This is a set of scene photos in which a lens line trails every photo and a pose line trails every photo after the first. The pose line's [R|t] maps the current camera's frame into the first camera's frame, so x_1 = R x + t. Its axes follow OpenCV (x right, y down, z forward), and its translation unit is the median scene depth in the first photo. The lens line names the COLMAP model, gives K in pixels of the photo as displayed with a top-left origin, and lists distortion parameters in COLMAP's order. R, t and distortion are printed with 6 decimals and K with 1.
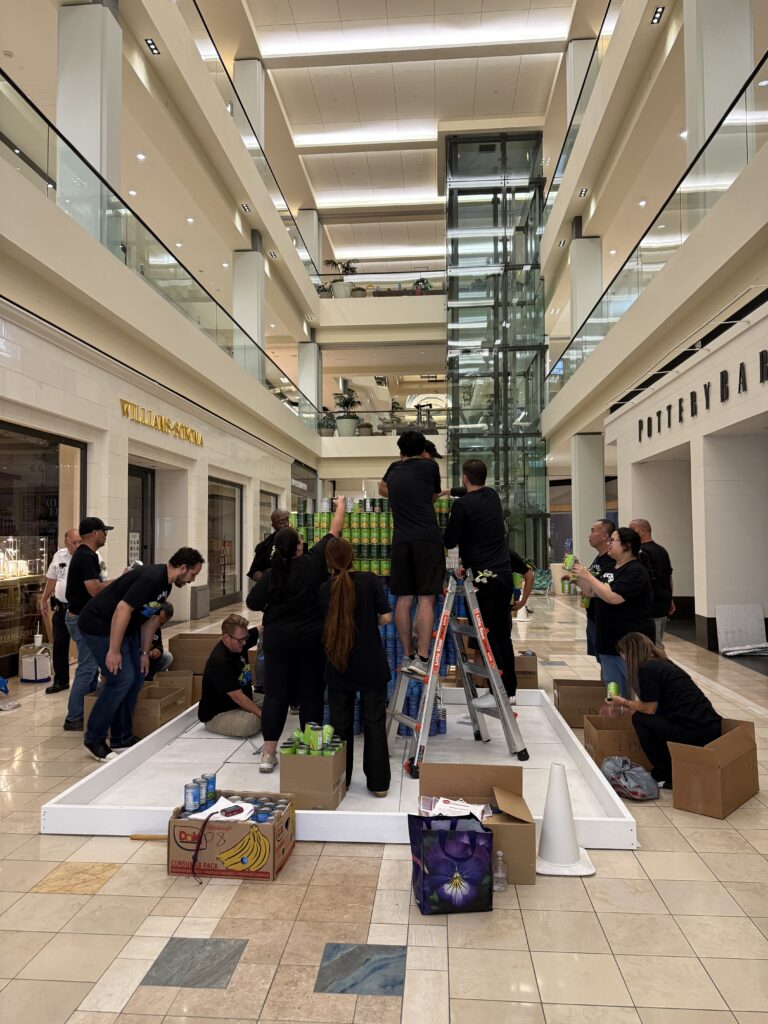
lens RADIAL K [[713.7, 0, 377.2], [0, 713.7, 511.7], [0, 0, 1]] dist [0.104321, -0.122420]
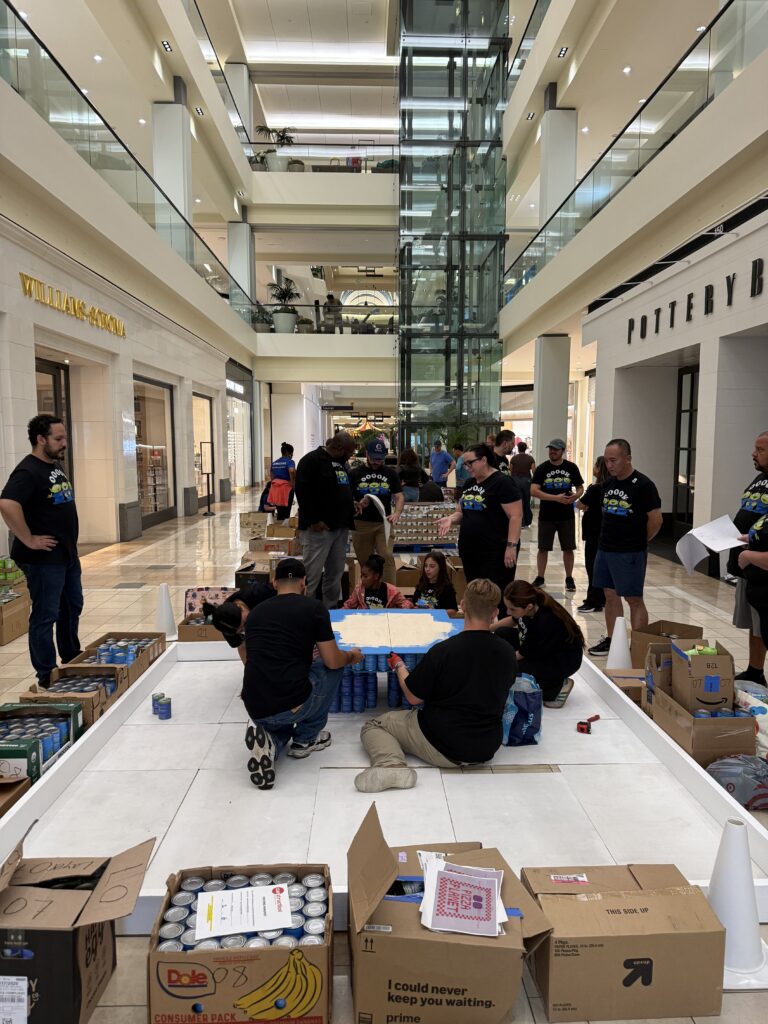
lens RADIAL K [[720.9, 0, 384.0], [0, 720.9, 512.0], [0, 0, 1]] dist [0.090918, -0.123903]
pose [[0.994067, -0.002978, 0.108730, -0.019920], [-0.011305, 0.991383, 0.130504, -0.002222], [-0.108182, -0.130959, 0.985468, 0.054759]]
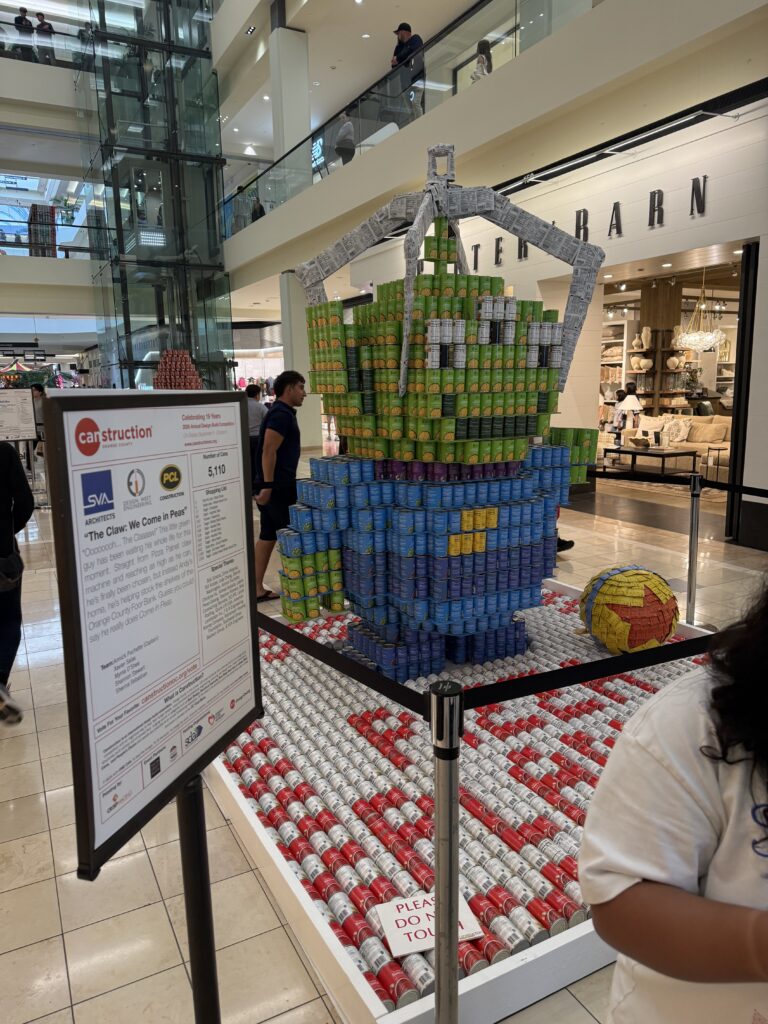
lens RADIAL K [[720.9, 0, 384.0], [0, 720.9, 512.0], [0, 0, 1]] dist [0.090918, -0.123903]
pose [[0.841860, -0.108034, 0.528773, -0.100756], [-0.004171, 0.978429, 0.206543, -0.001387], [-0.539681, -0.176085, 0.823249, 0.101180]]
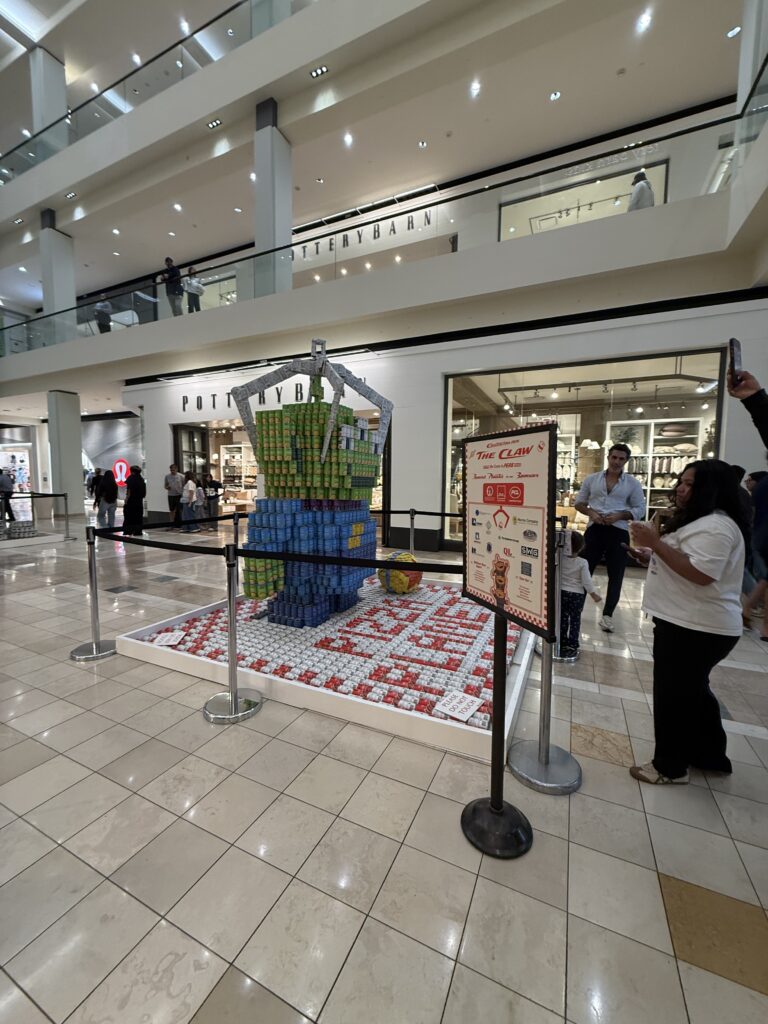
lens RADIAL K [[408.2, 0, 384.0], [0, 408.2, 512.0], [0, 0, 1]] dist [-0.000311, -0.000003]
pose [[0.348949, -0.069945, 0.934528, -0.153424], [-0.045488, 0.994771, 0.091439, 0.008901], [-0.936037, -0.074417, 0.343943, 0.148867]]
